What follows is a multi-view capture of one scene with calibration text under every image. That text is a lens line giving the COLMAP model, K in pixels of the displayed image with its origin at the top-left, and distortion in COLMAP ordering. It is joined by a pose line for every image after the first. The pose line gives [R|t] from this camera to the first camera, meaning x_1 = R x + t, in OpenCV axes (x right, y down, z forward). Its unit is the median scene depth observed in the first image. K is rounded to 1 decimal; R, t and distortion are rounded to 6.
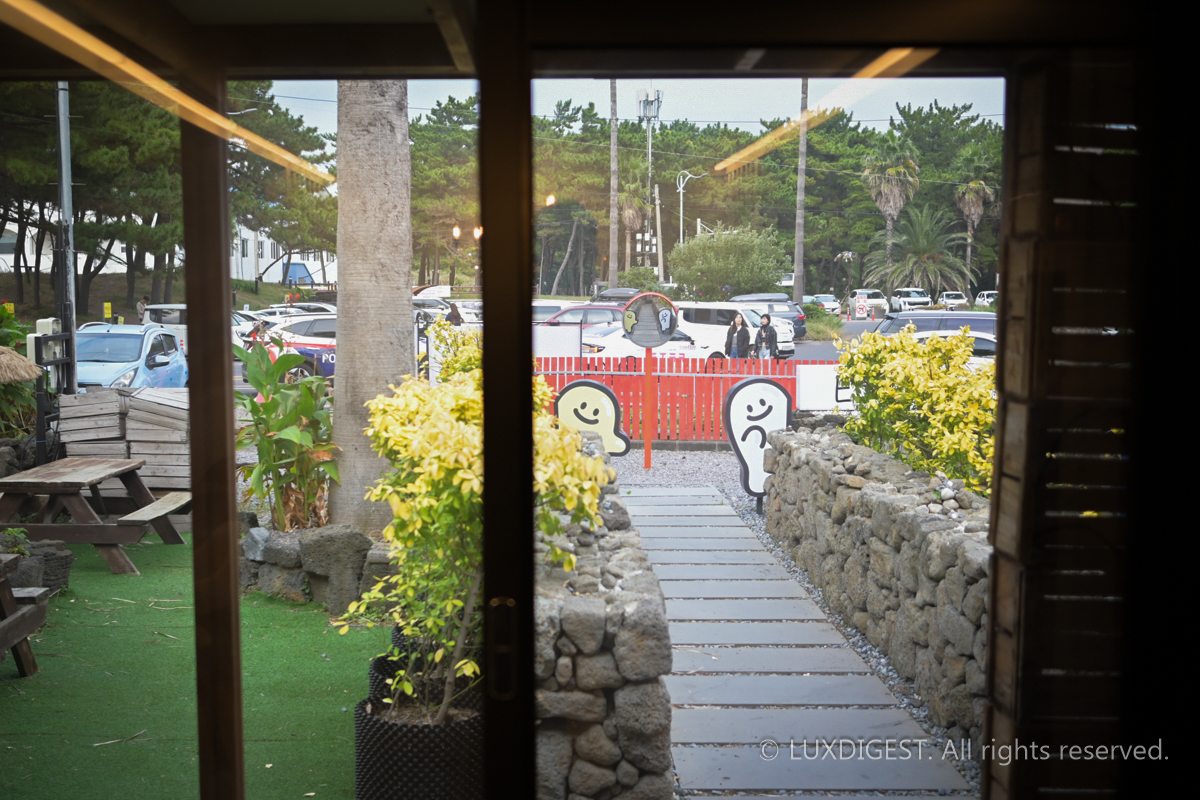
lens RADIAL K [[1229.5, 0, 597.4], [0, 1229.5, 401.0], [0, 0, 1]] dist [0.002175, 0.000000]
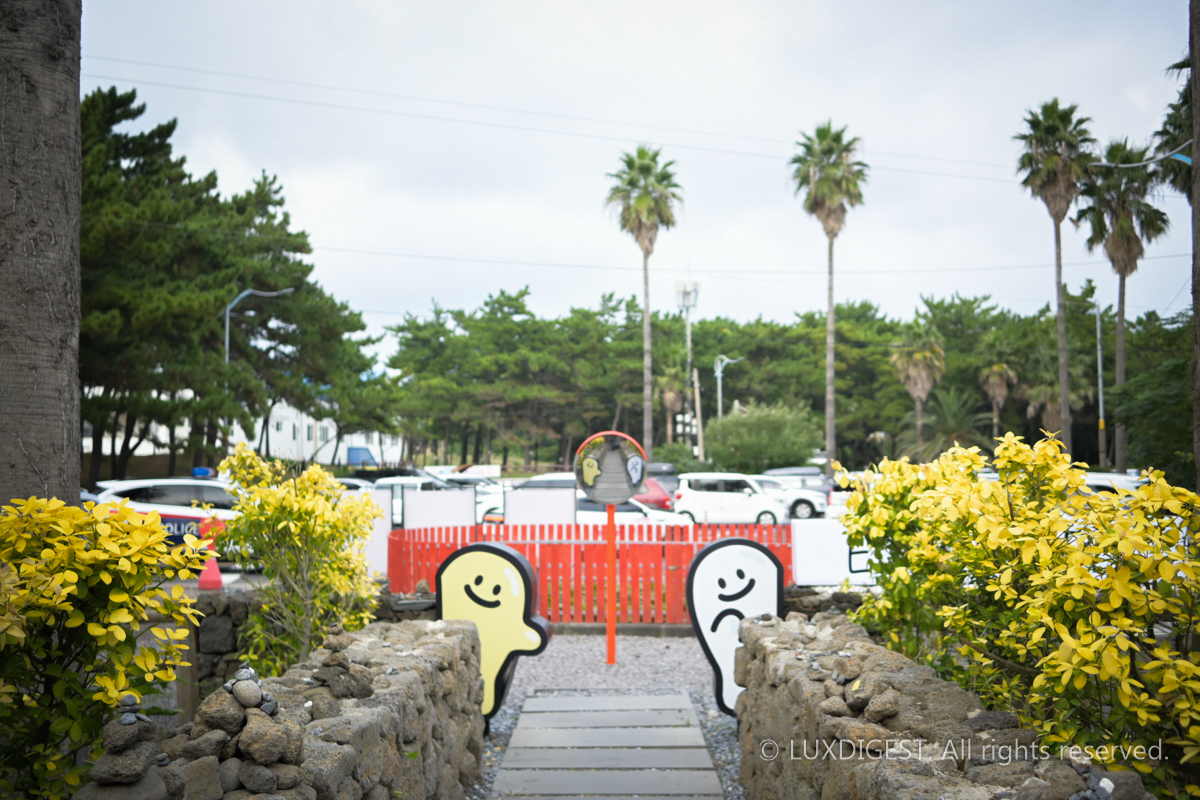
lens RADIAL K [[1160.7, 0, 626.0], [0, 1160.7, 401.1], [0, 0, 1]] dist [0.007510, 0.000000]
pose [[0.999850, -0.007124, -0.015794, 0.050395], [0.004679, 0.988715, -0.149739, 0.001507], [0.016683, 0.149642, 0.988599, 0.215500]]
